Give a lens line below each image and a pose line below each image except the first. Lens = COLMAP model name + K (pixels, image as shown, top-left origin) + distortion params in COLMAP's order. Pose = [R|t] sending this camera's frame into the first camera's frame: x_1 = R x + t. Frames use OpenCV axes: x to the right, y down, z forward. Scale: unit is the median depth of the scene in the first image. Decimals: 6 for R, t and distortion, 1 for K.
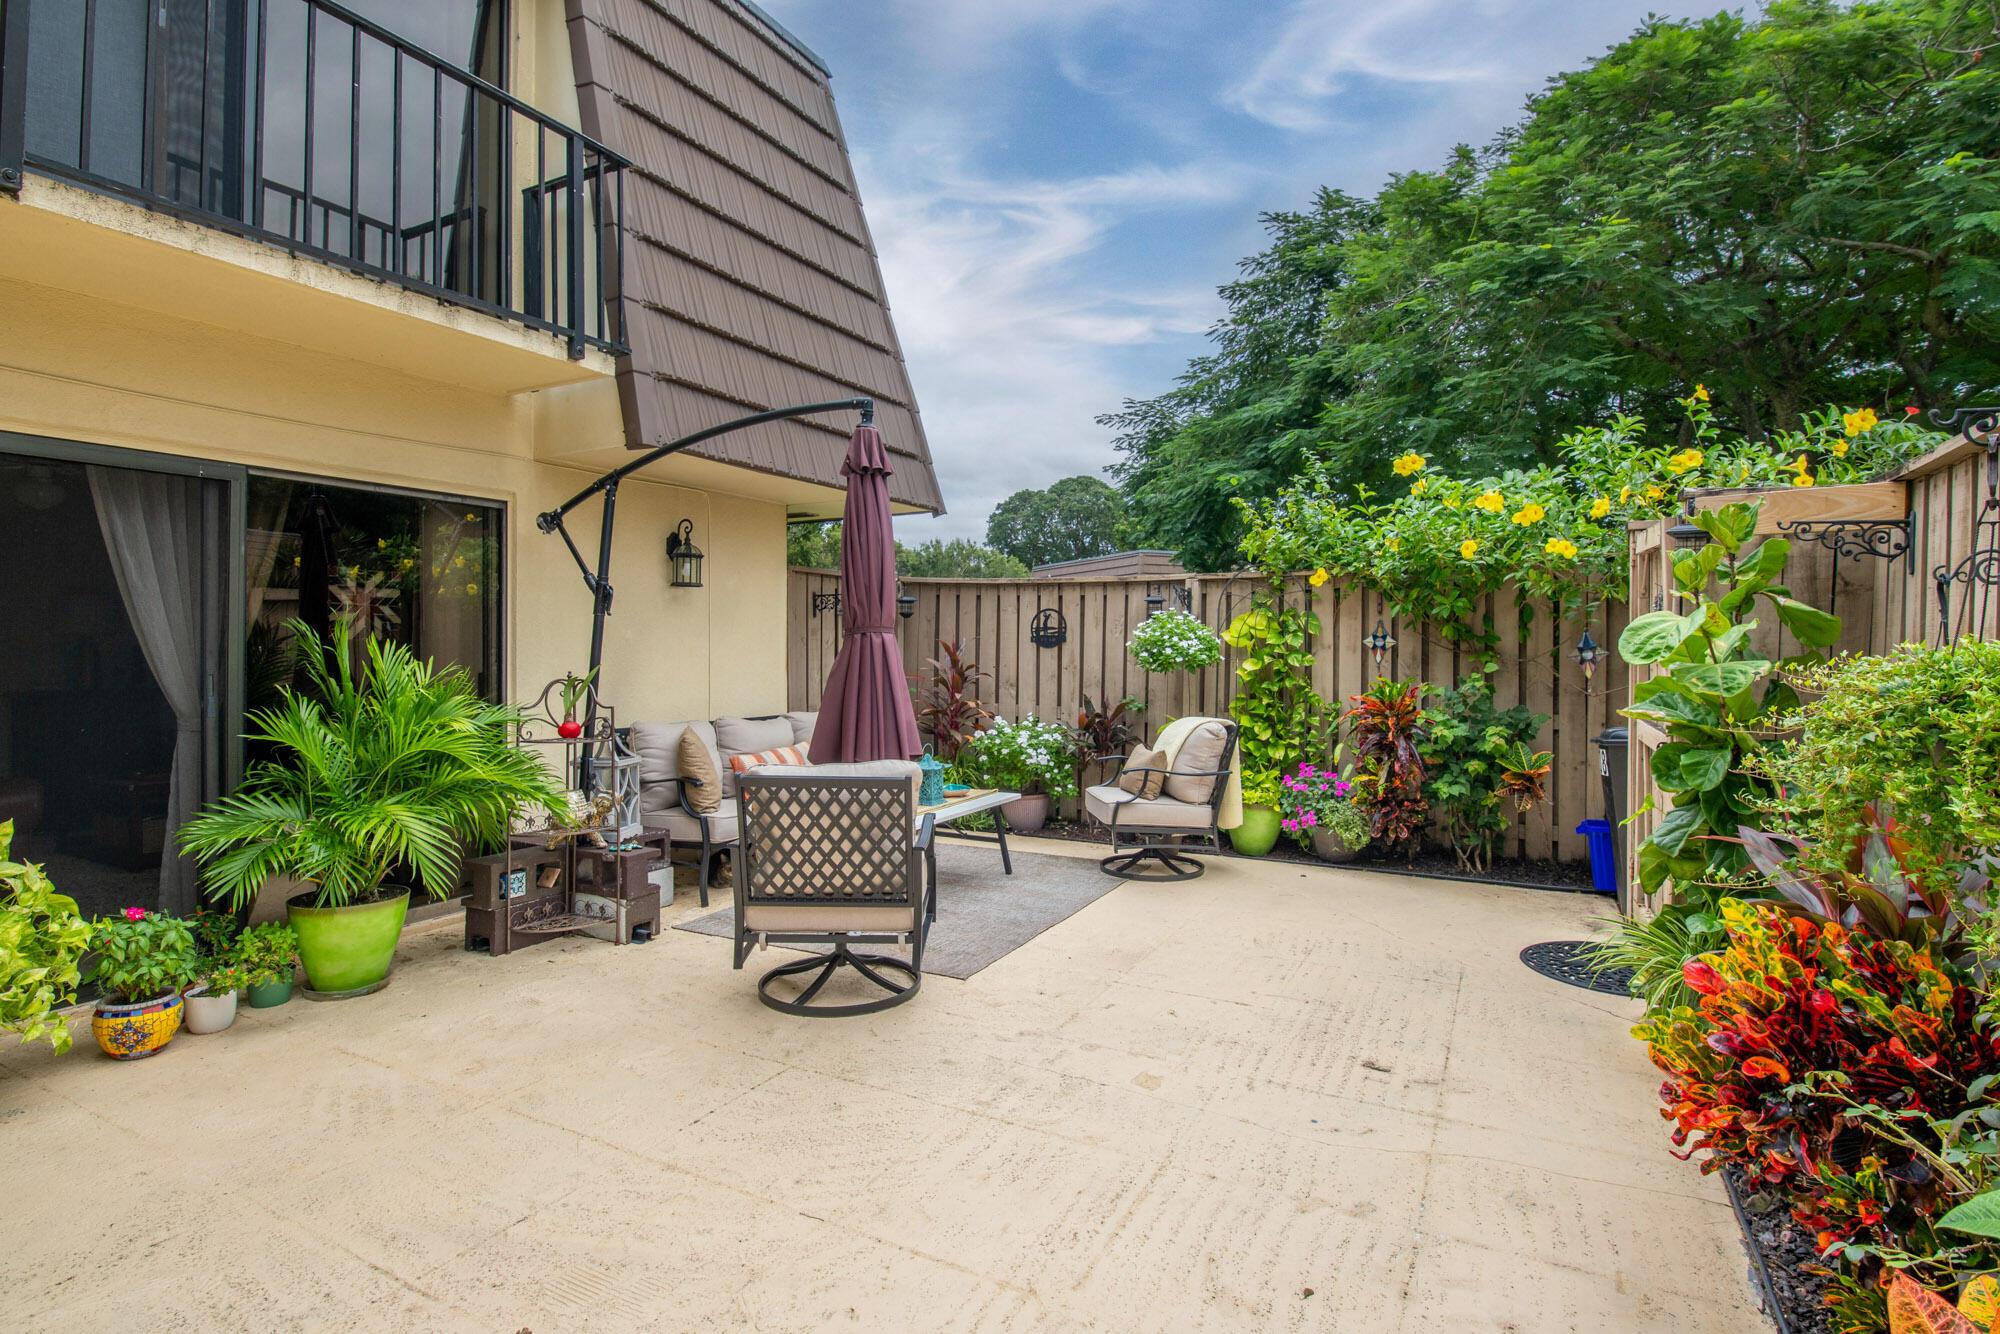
lens RADIAL K [[970.4, 0, 998.7], [0, 970.4, 653.6], [0, 0, 1]] dist [-0.001163, -0.013443]
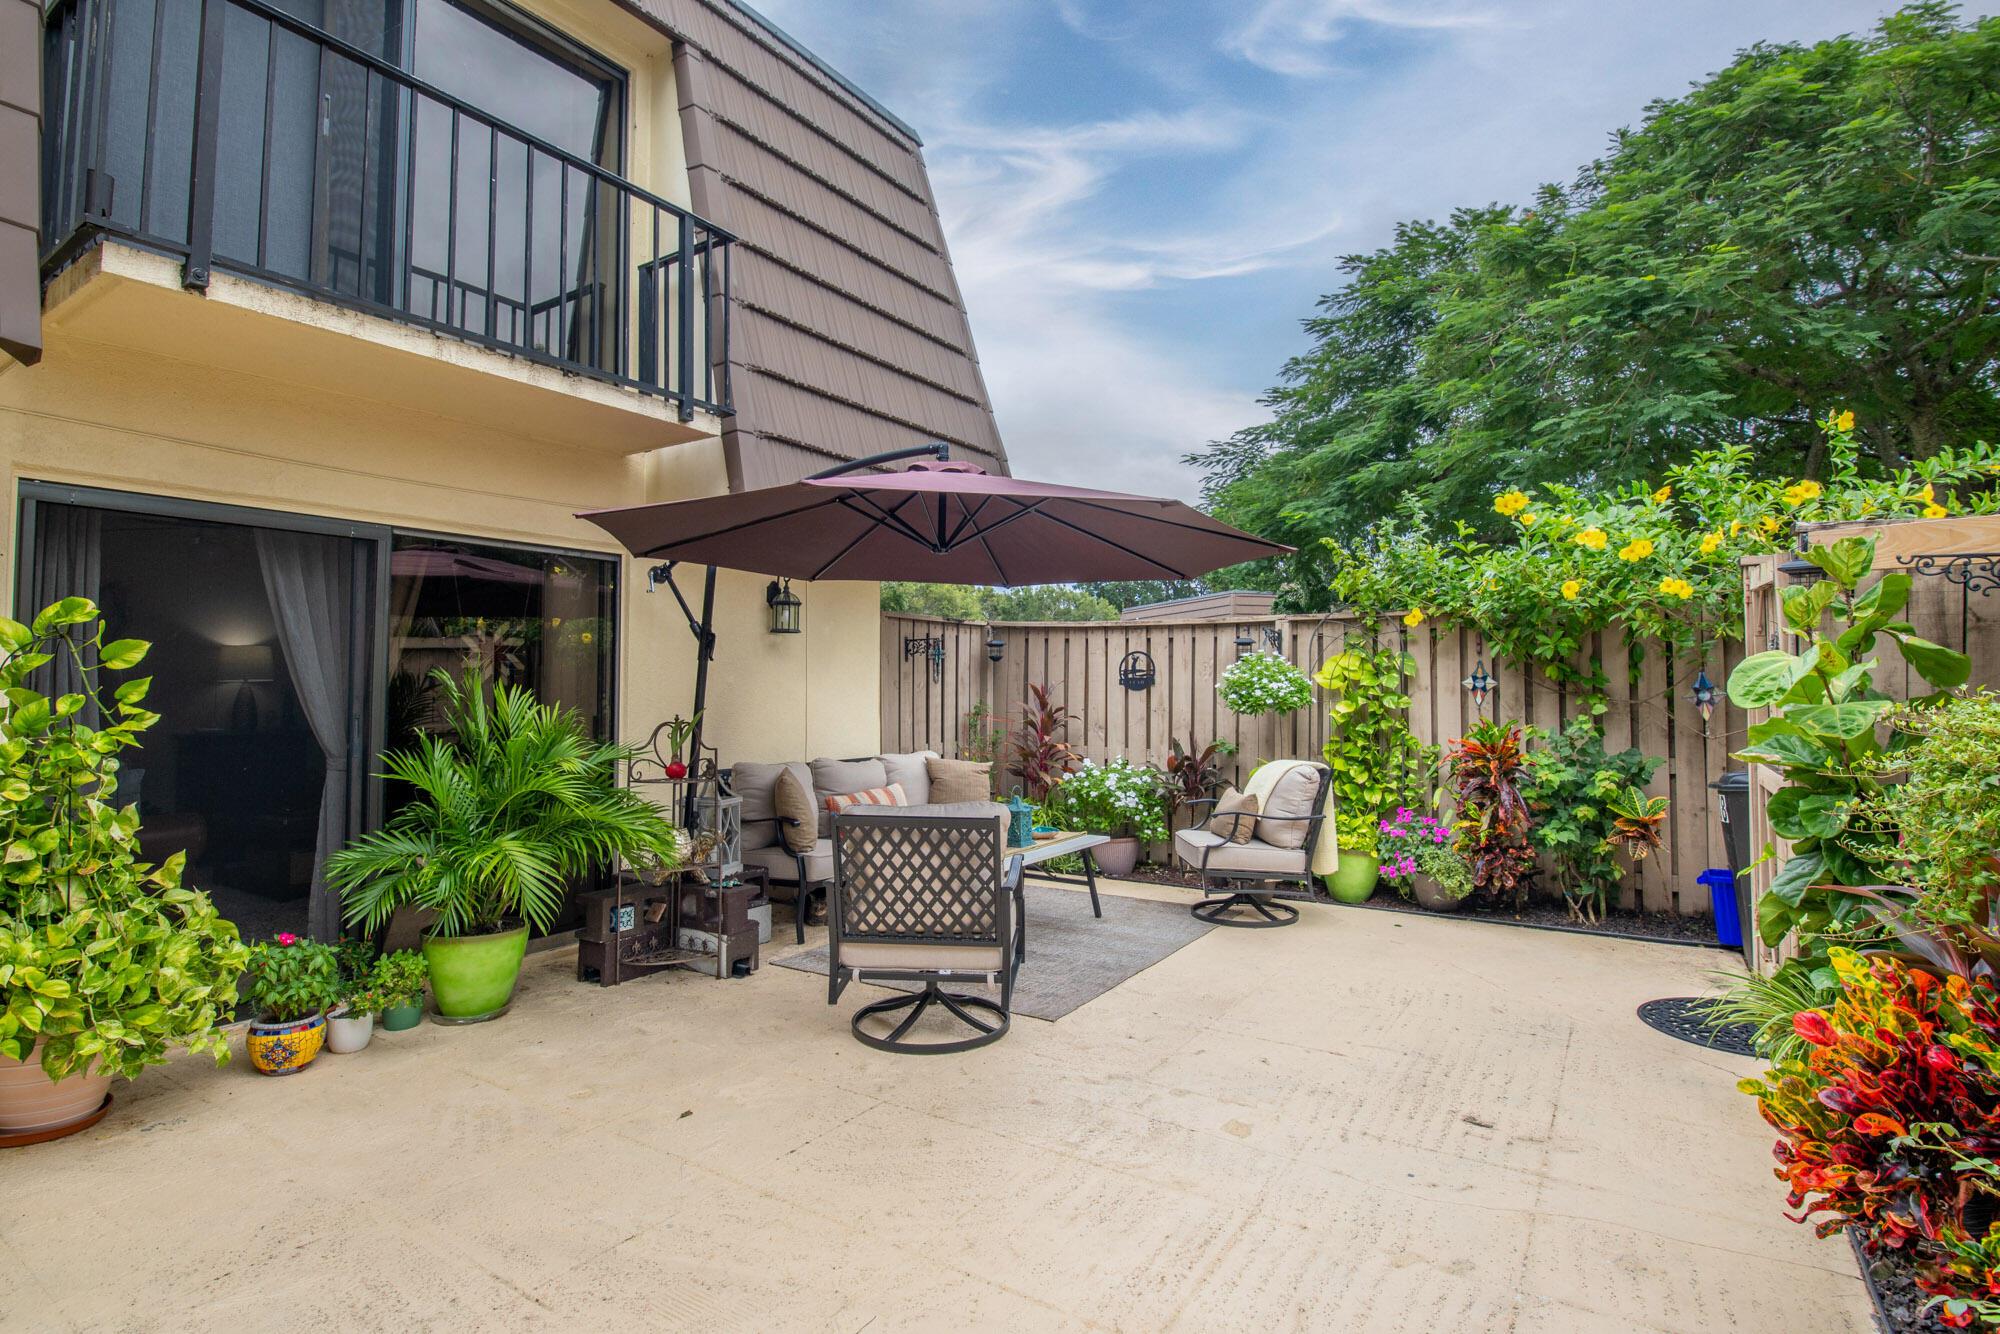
lens RADIAL K [[970.4, 0, 998.7], [0, 970.4, 653.6], [0, 0, 1]] dist [-0.001163, -0.013443]
pose [[0.995658, -0.007319, -0.092800, 0.004243], [0.003262, 0.999036, -0.043787, -0.000679], [0.093031, 0.043294, 0.994721, -0.019981]]
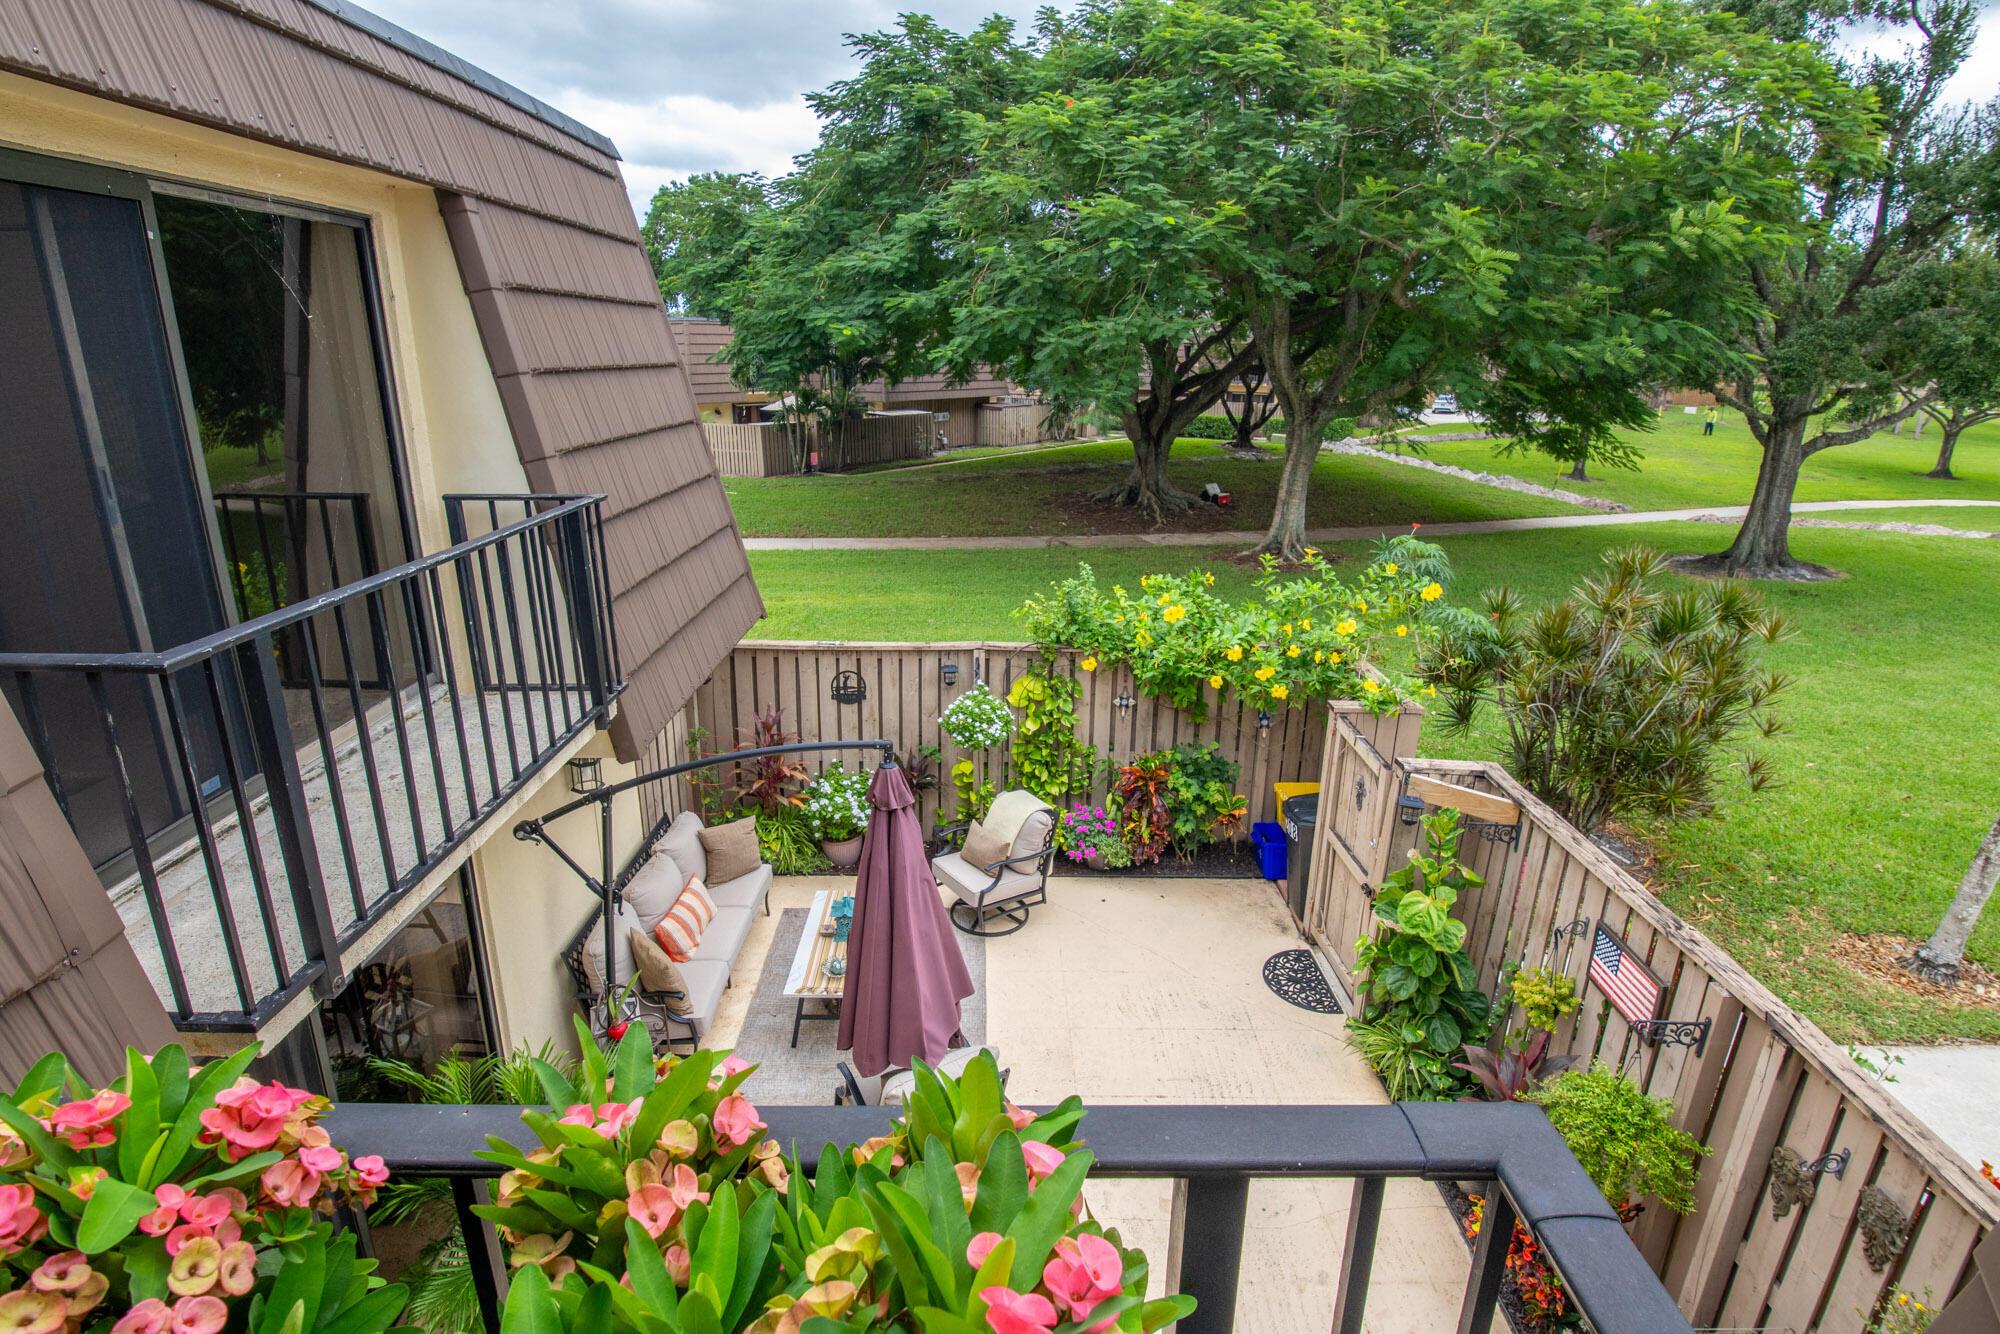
lens RADIAL K [[970.4, 0, 998.7], [0, 970.4, 653.6], [0, 0, 1]] dist [-0.001163, -0.013443]
pose [[0.879636, -0.129685, 0.457628, -0.535814], [-0.009546, 0.957107, 0.289578, -0.688037], [-0.475552, -0.259092, 0.840667, -0.022516]]
